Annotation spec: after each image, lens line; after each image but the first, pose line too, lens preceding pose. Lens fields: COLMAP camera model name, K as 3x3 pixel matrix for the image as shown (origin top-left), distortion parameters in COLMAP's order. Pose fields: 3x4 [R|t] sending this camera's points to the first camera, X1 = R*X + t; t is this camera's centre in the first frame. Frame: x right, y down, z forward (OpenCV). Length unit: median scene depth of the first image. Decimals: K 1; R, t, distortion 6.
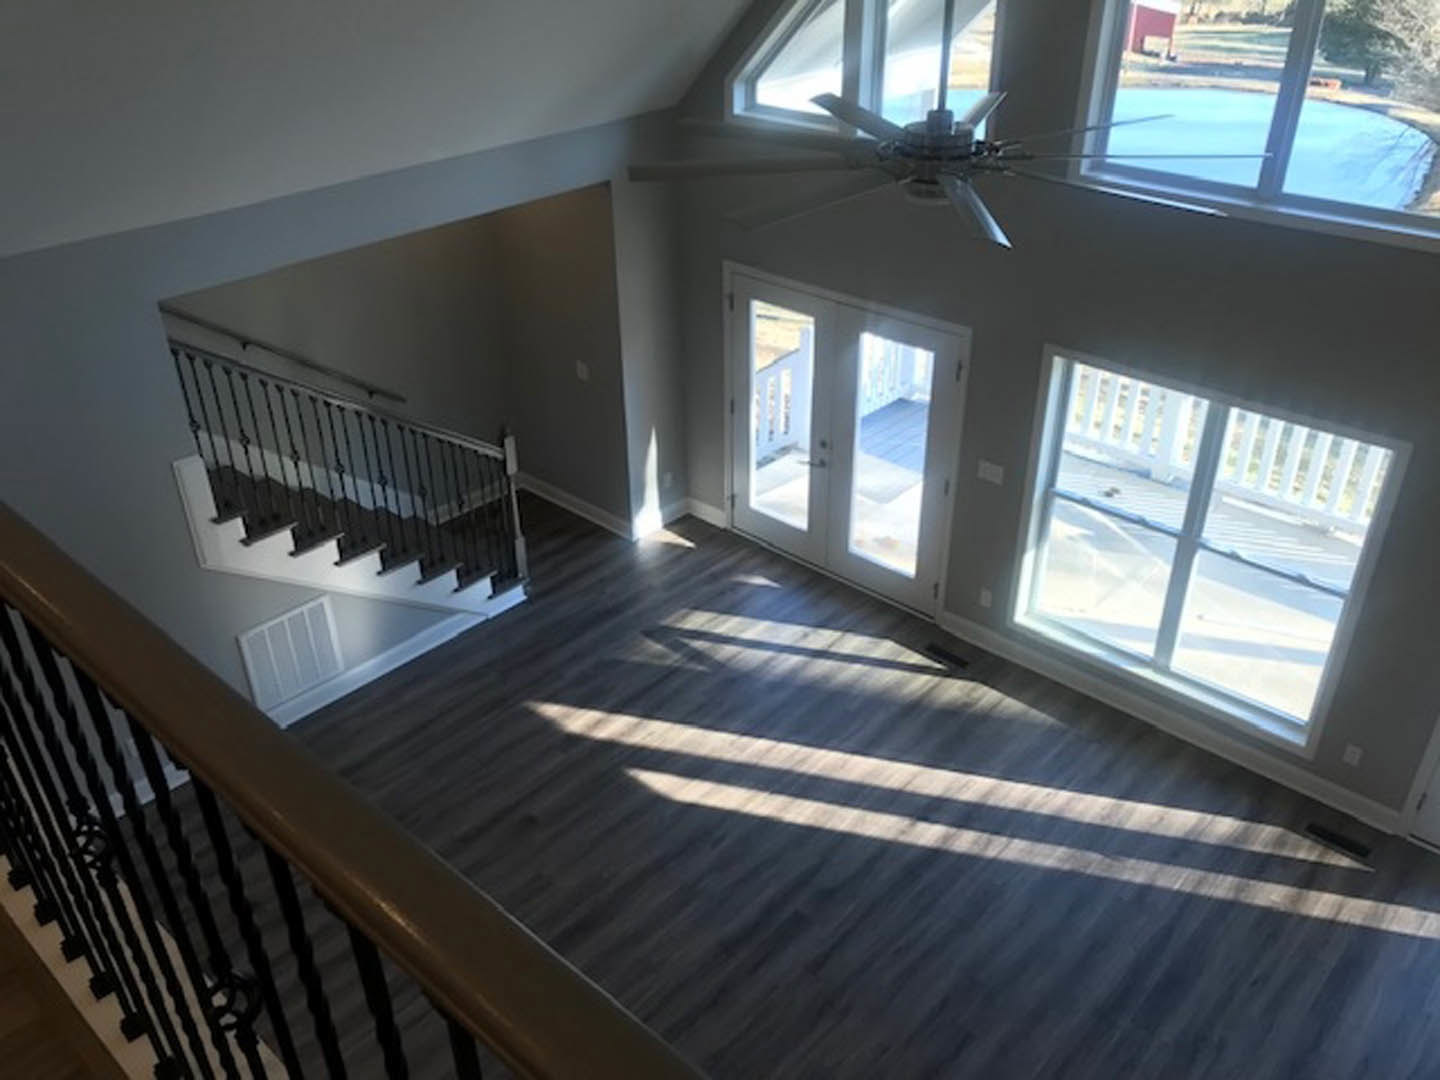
lens RADIAL K [[1182.6, 0, 720.0], [0, 1182.6, 540.0], [0, 0, 1]] dist [0.036335, -0.056957]
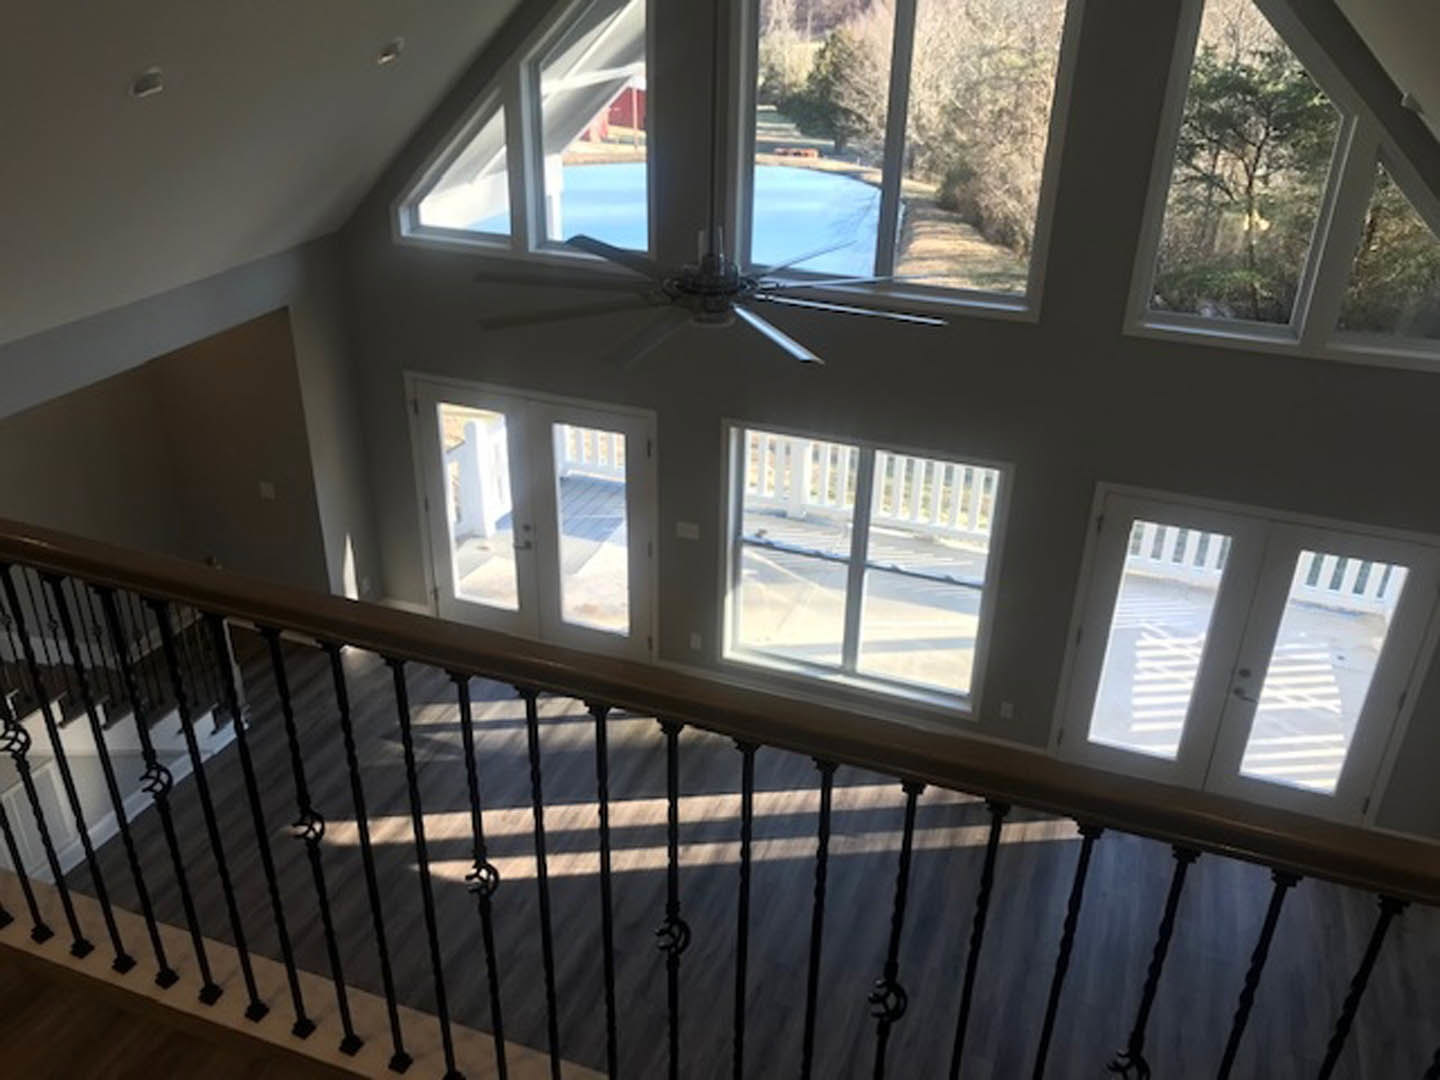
lens RADIAL K [[1182.6, 0, 720.0], [0, 1182.6, 540.0], [0, 0, 1]] dist [0.036335, -0.056957]
pose [[0.925789, -0.146531, 0.348487, -0.135228], [0.165793, 0.985820, -0.025930, -0.013529], [-0.339746, 0.081782, 0.936955, -0.077943]]
